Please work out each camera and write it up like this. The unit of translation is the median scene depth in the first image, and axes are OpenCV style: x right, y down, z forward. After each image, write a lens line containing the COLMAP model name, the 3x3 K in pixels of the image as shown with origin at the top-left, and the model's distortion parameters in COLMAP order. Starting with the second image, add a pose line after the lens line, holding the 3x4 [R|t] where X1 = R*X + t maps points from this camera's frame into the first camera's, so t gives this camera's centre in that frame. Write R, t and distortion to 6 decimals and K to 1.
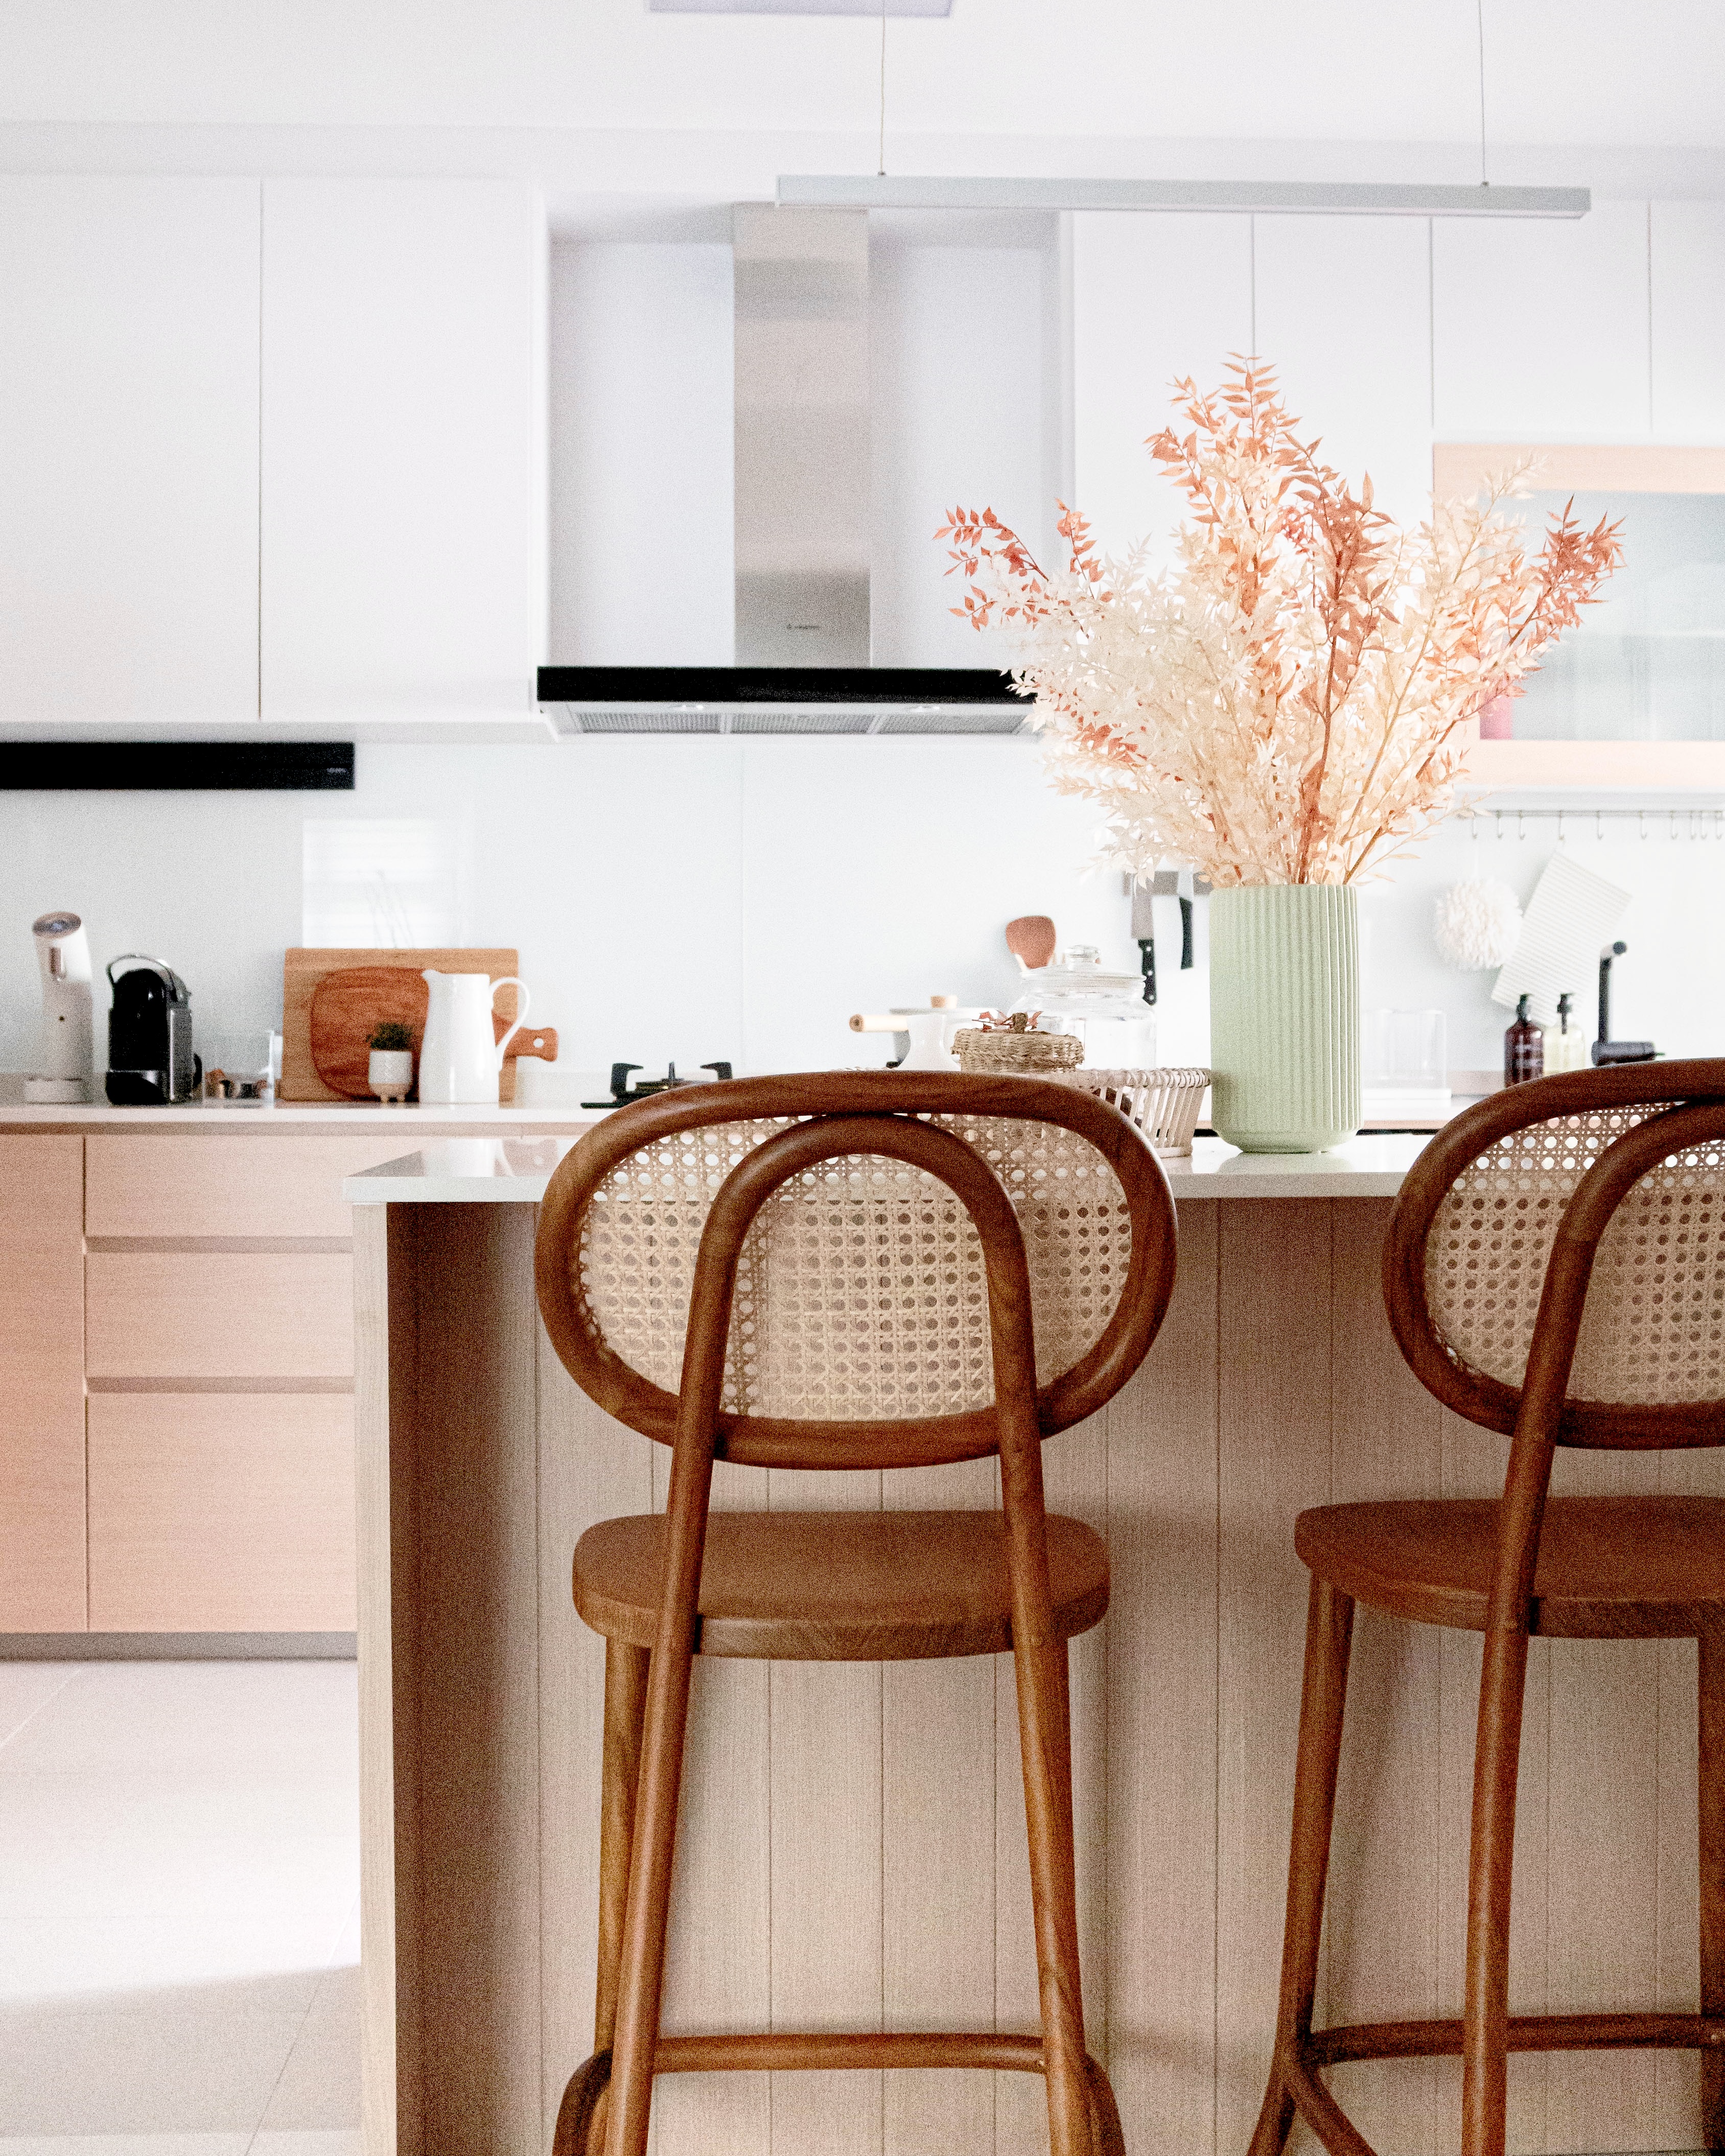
lens RADIAL K [[2118.7, 0, 859.9], [0, 2118.7, 1087.8], [0, 0, 1]] dist [-0.024661, 0.000000]
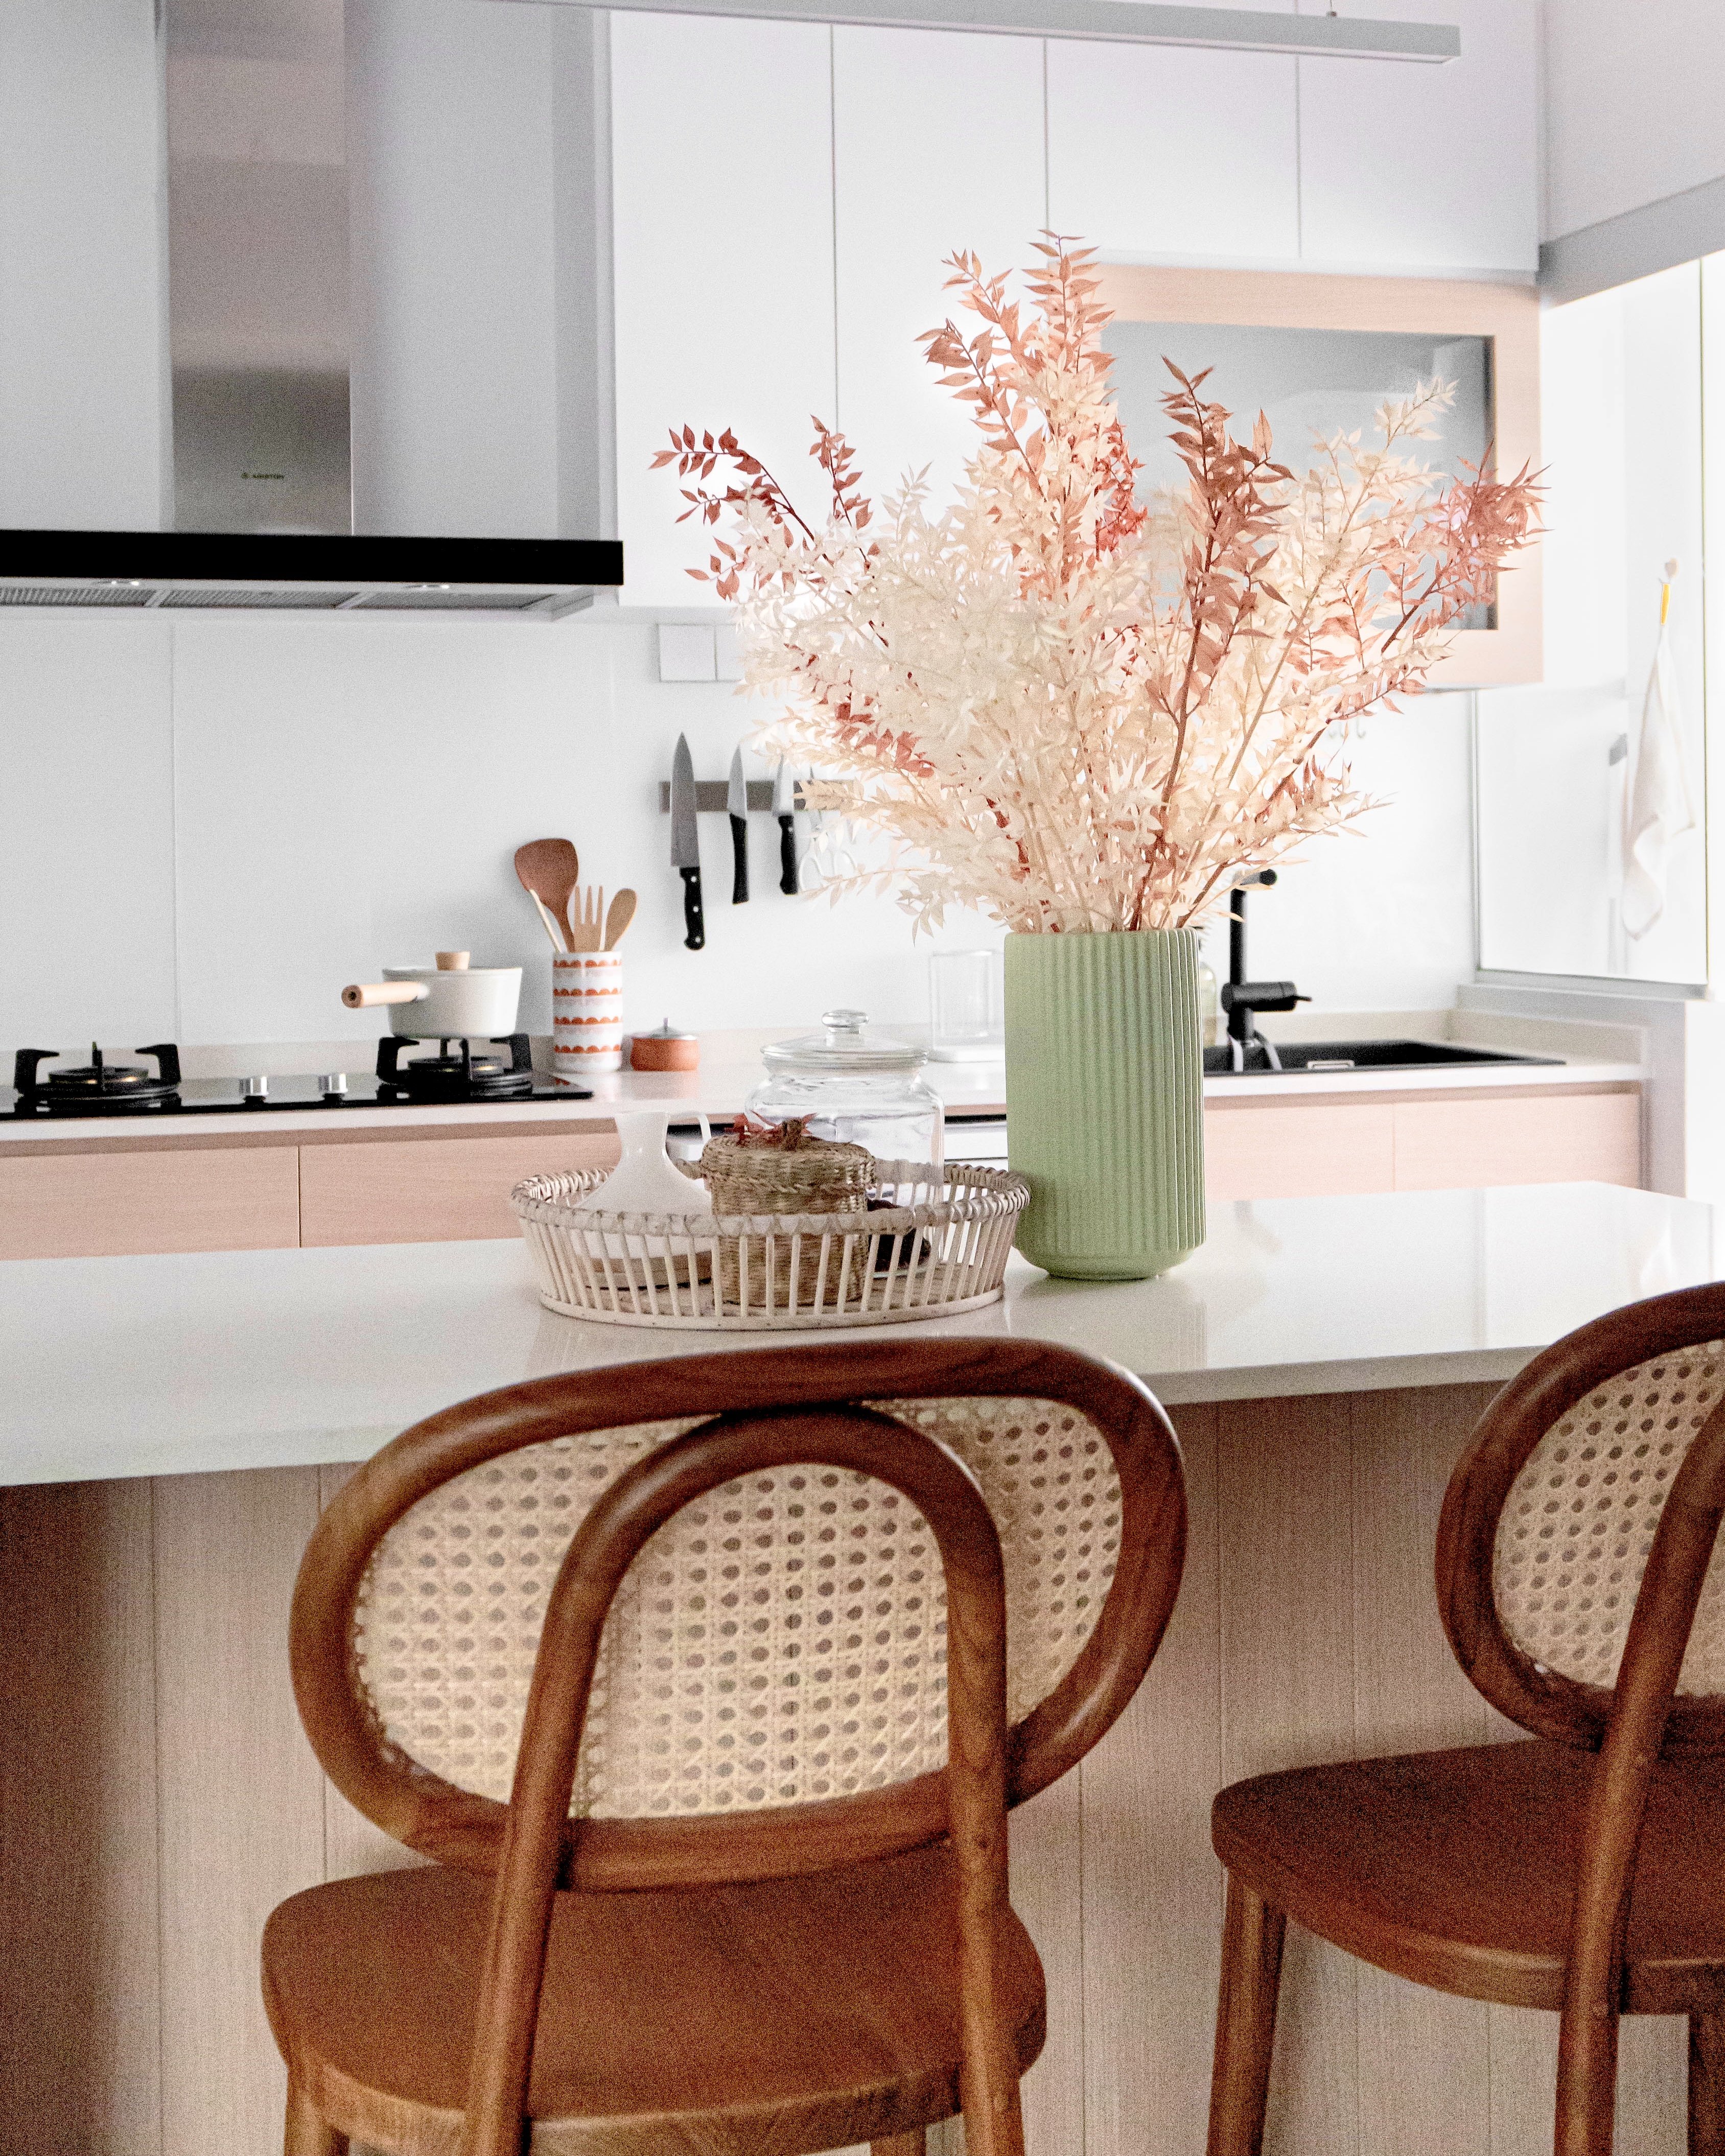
lens RADIAL K [[2668.3, 0, 864.7], [0, 2668.3, 1069.0], [0, 0, 1]] dist [-0.005432, 0.000000]
pose [[0.980322, -0.020000, 0.196391, -0.125325], [0.019066, 0.999796, 0.006648, -0.089228], [-0.196484, -0.002773, 0.980503, 0.124955]]
